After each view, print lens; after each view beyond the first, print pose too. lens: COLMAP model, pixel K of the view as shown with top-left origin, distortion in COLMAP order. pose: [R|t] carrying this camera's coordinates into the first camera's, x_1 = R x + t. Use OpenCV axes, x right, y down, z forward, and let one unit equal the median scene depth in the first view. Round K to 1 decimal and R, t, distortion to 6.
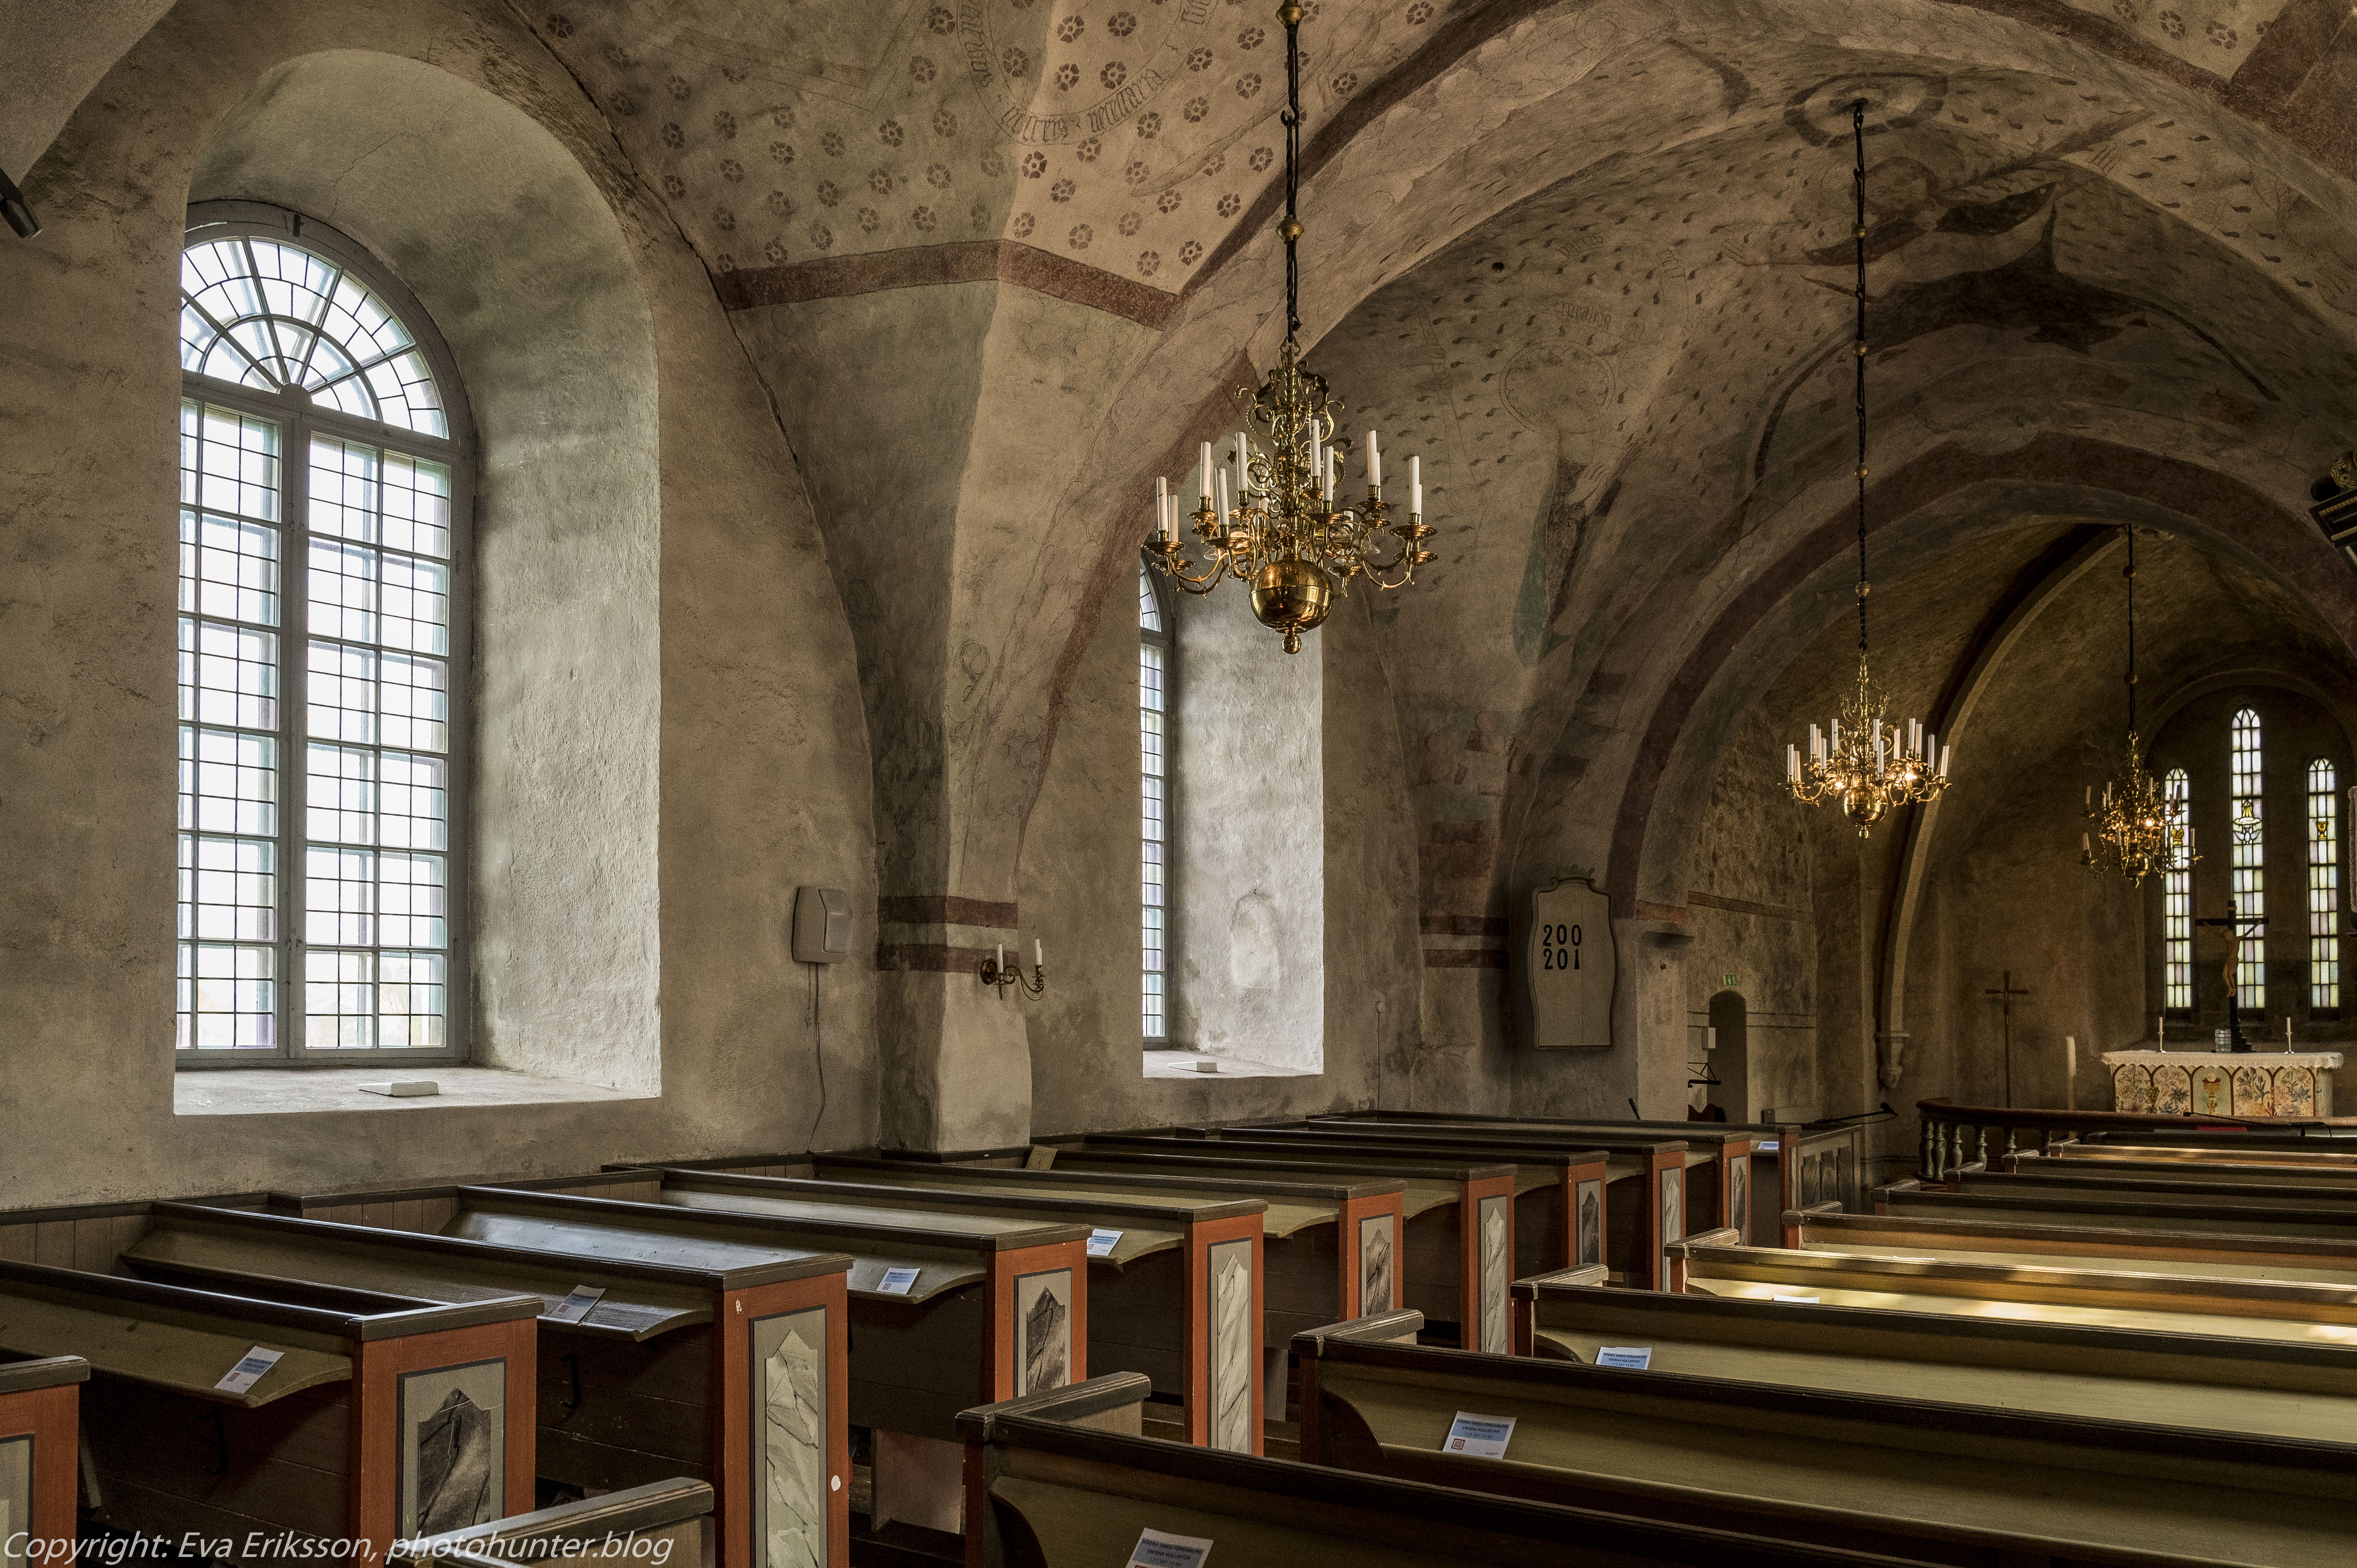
lens RADIAL K [[1966.8, 0, 1156.2], [0, 1966.8, 967.5], [0, 0, 1]] dist [0.005958, -0.006607]
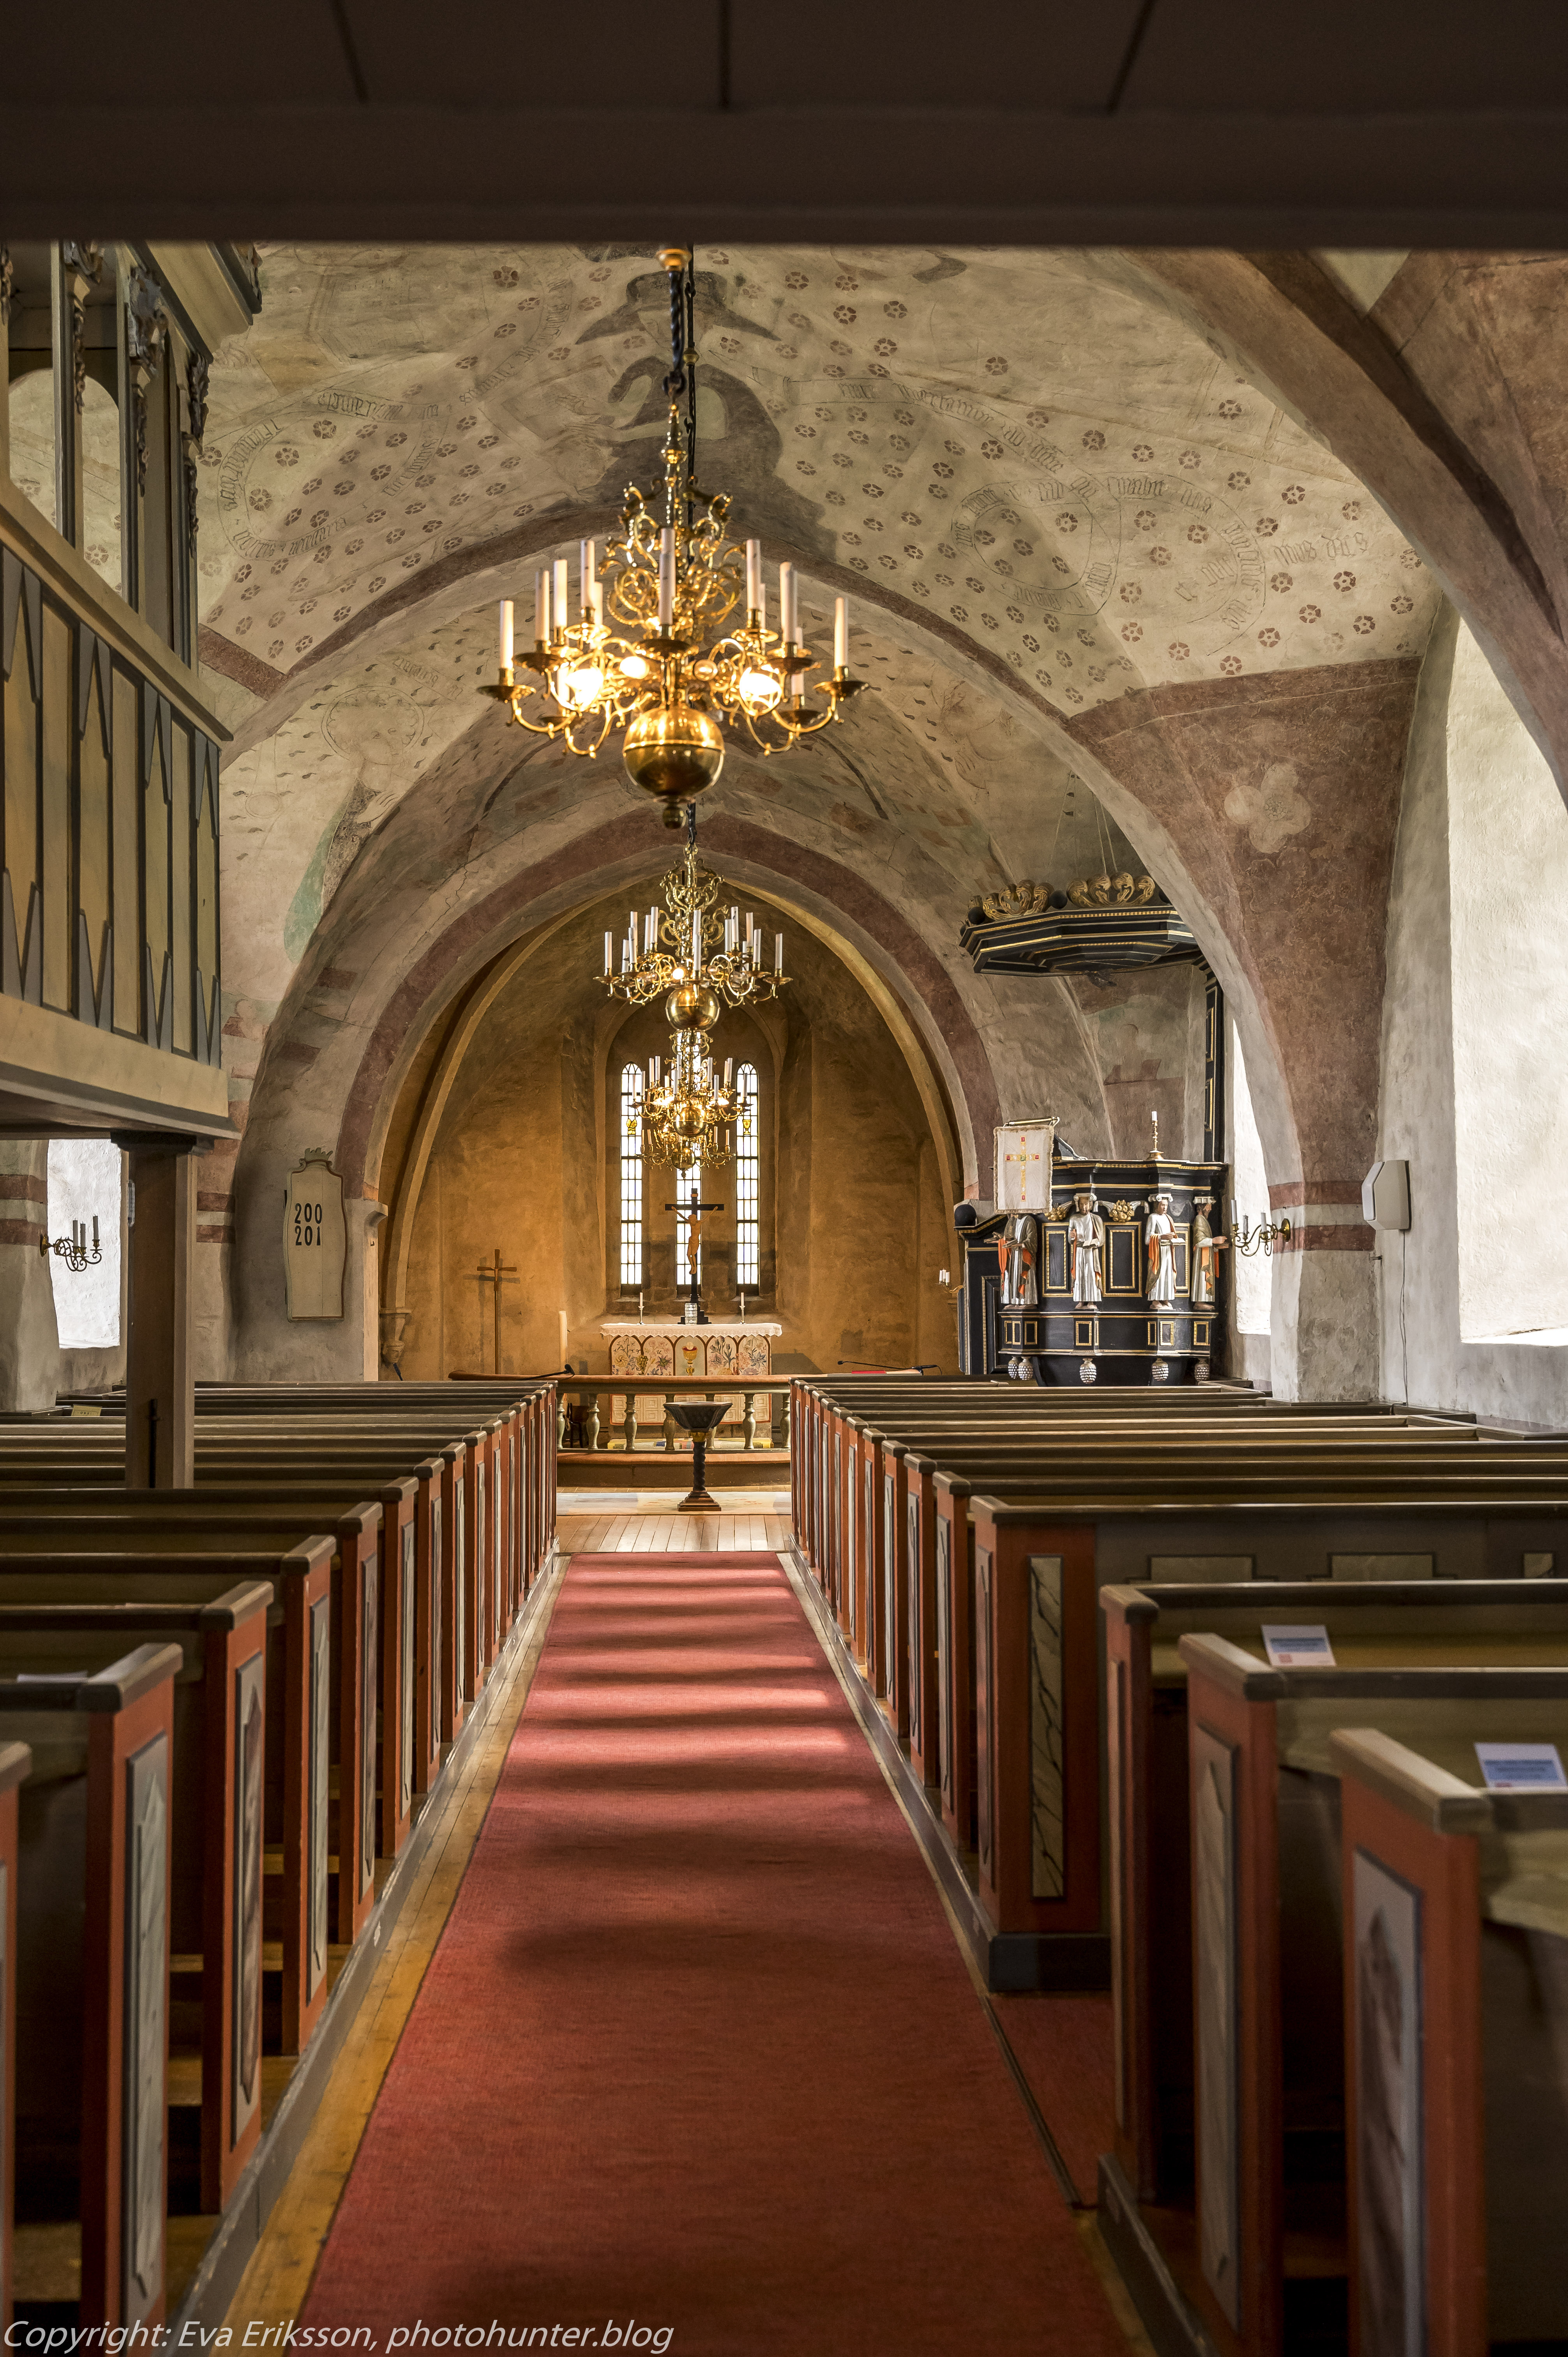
lens RADIAL K [[2568.7, 0, 770.7], [0, 2568.7, 1184.4], [0, 0, 1]] dist [-0.015881, 0.000000]
pose [[0.788723, 0.025635, 0.614214, -0.445172], [-0.013318, 0.999608, -0.024618, -0.001272], [-0.614605, 0.011237, 0.788755, -0.248810]]
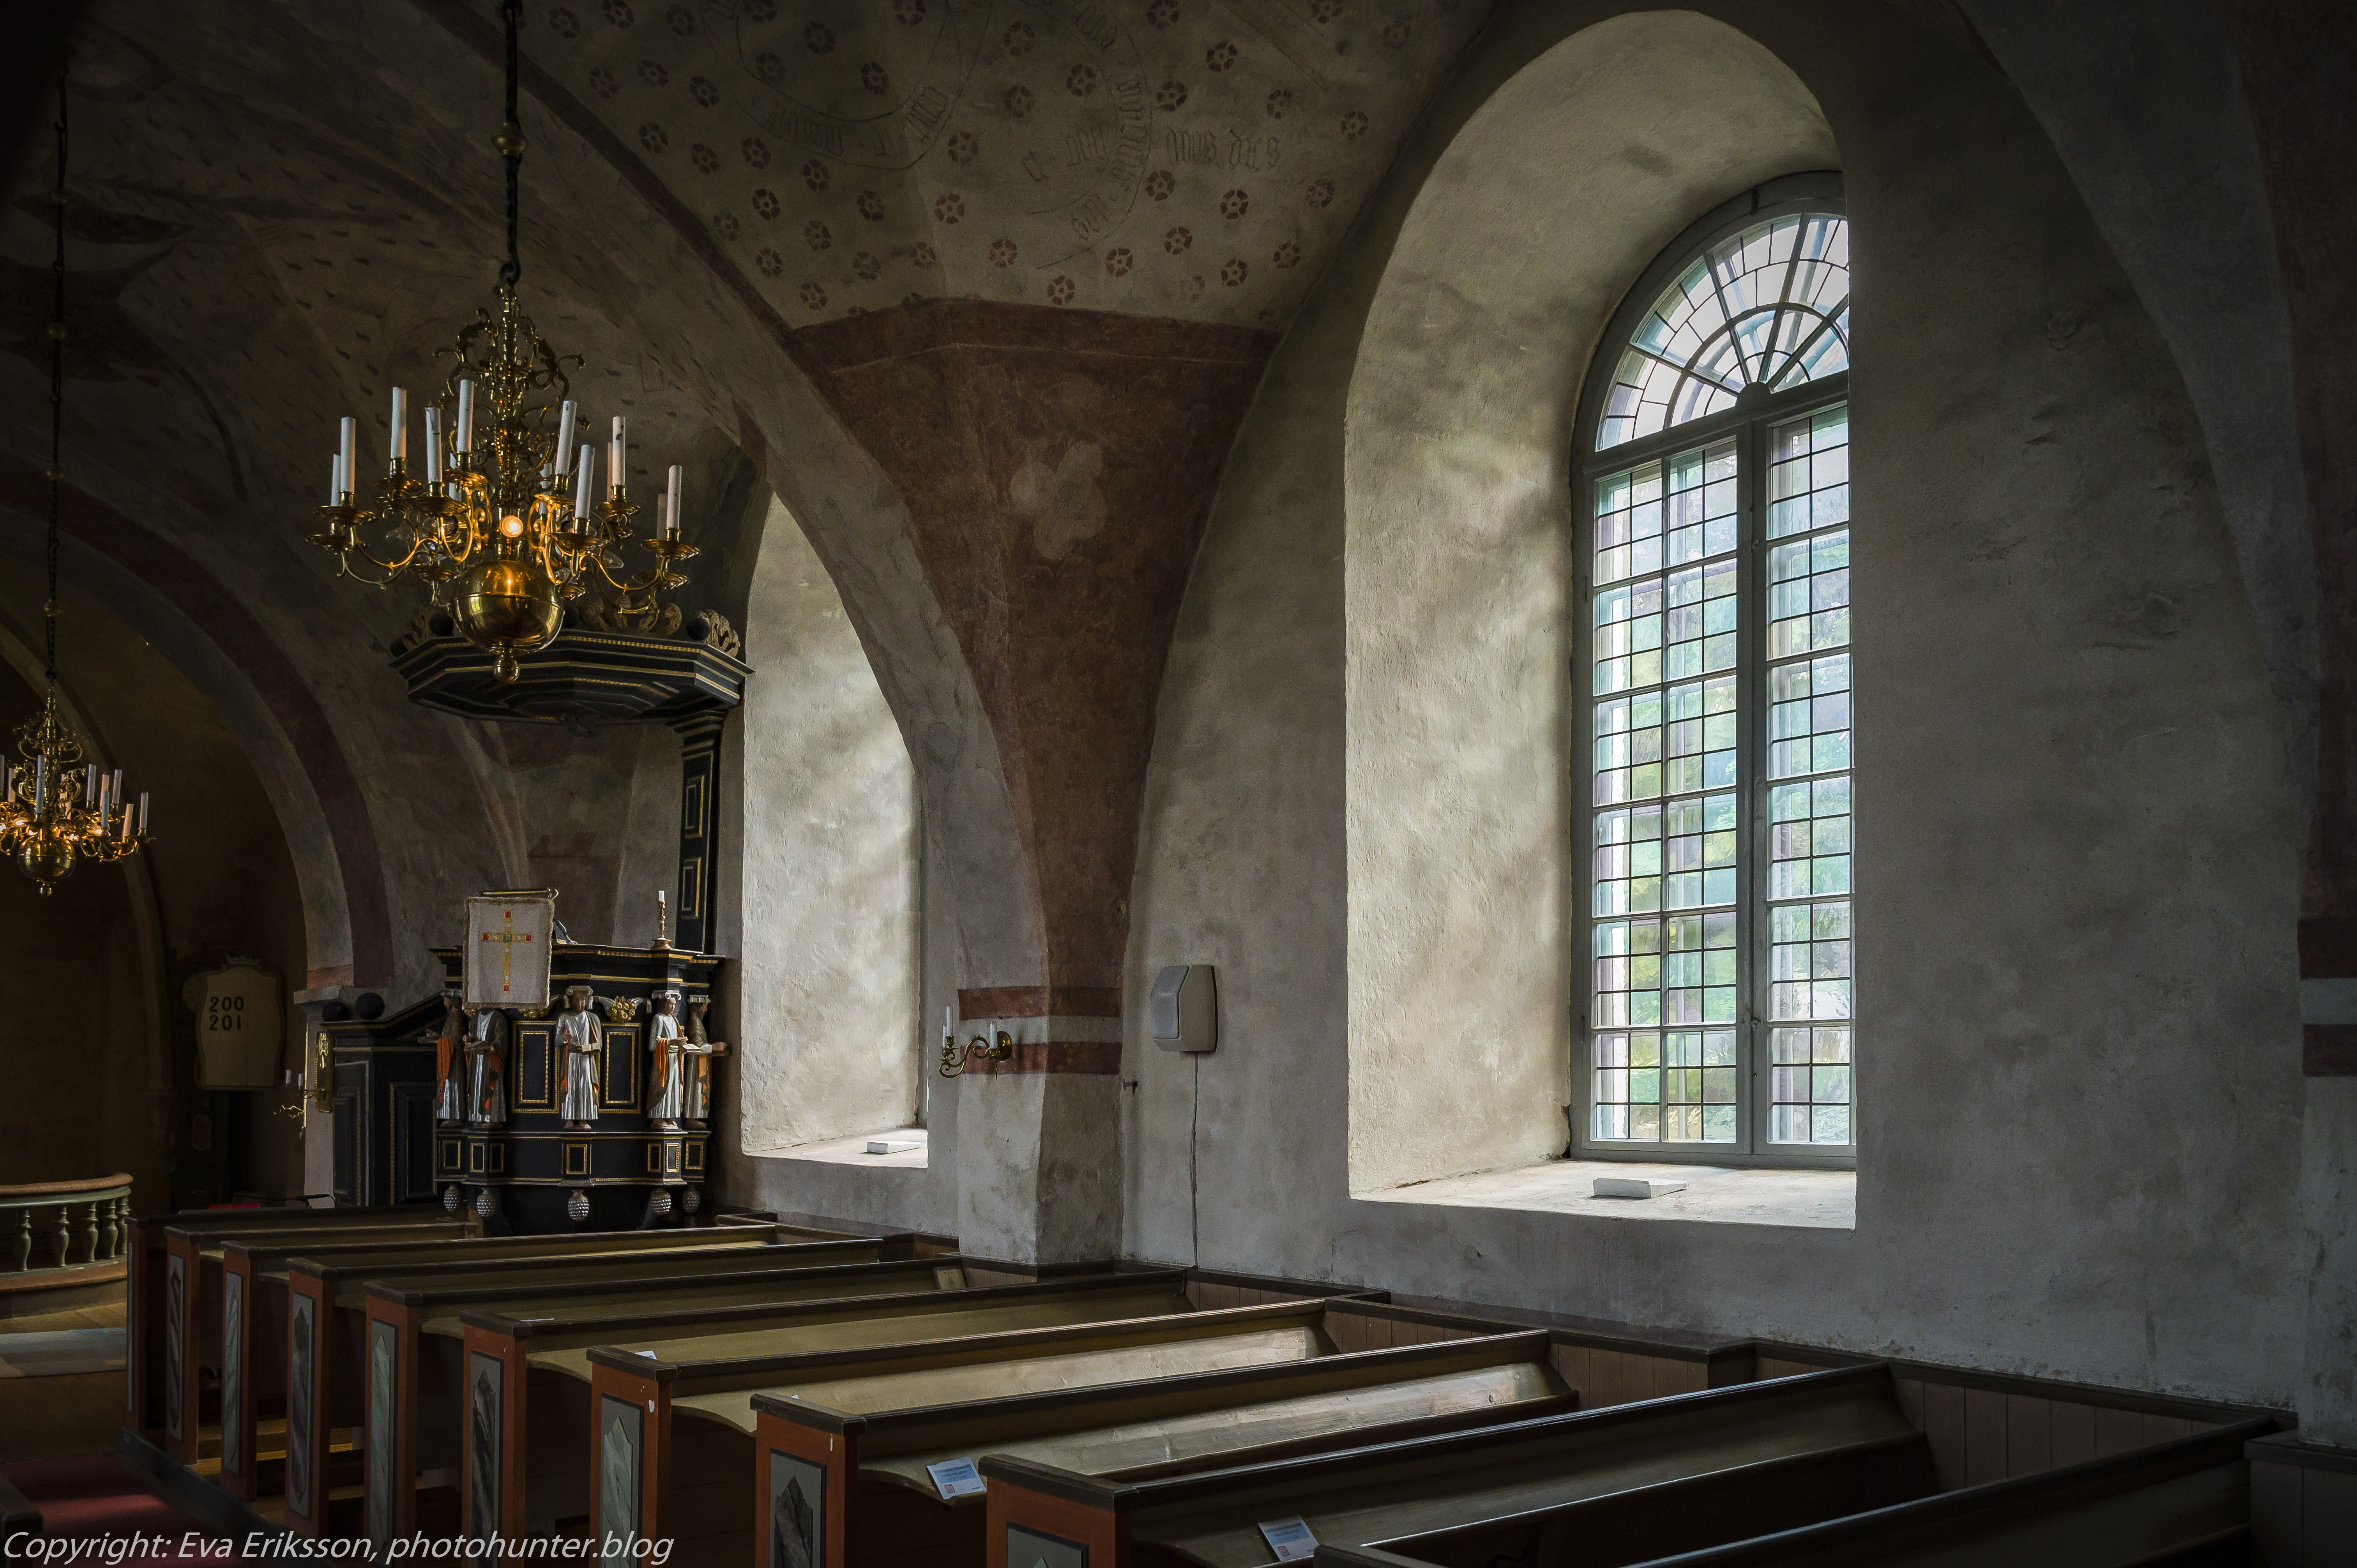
lens RADIAL K [[1966.8, 0, 1142.4], [0, 1966.8, 1040.9], [0, 0, 1]] dist [0.005958, -0.006607]
pose [[0.266187, 0.022086, 0.963668, -0.247307], [-0.035936, 0.999270, -0.012975, -0.005959], [-0.963251, -0.031177, 0.266786, 0.214655]]
